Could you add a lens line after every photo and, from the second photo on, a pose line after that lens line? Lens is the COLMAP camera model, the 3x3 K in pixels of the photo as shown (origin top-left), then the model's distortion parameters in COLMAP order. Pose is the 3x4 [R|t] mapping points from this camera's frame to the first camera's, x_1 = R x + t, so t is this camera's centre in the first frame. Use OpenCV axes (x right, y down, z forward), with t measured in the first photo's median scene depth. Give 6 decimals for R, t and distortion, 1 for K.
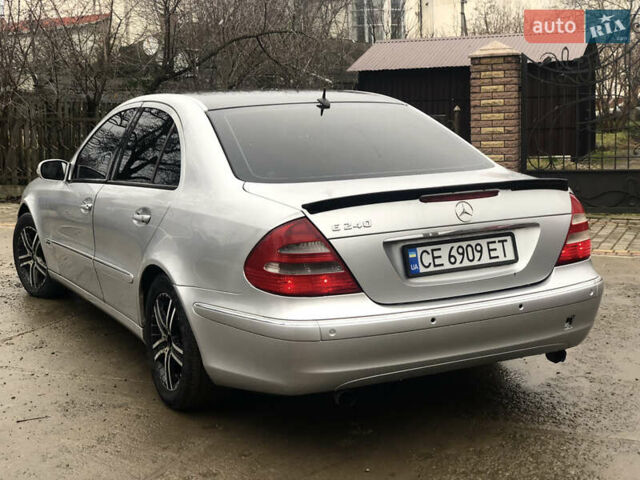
lens RADIAL K [[962.4, 0, 320.0], [0, 962.4, 240.0], [0, 0, 1]] dist [0.048417, 0.058793]
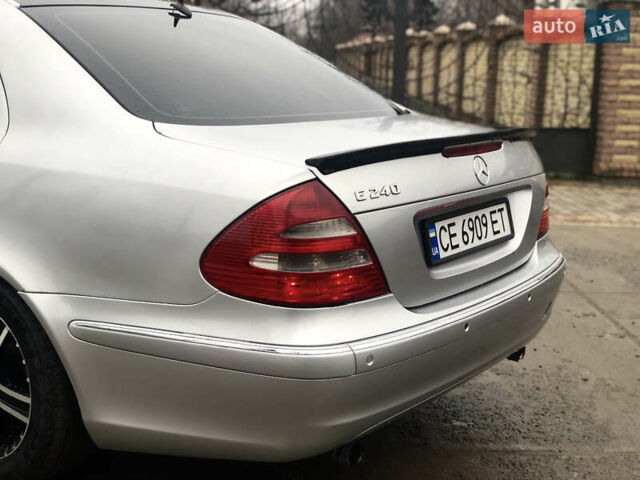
lens RADIAL K [[962.4, 0, 320.0], [0, 962.4, 240.0], [0, 0, 1]] dist [0.048417, 0.058793]
pose [[0.883766, -0.032605, 0.466792, -0.295132], [0.009852, 0.998645, 0.051102, -0.015810], [-0.467826, -0.040563, 0.882889, 0.426084]]
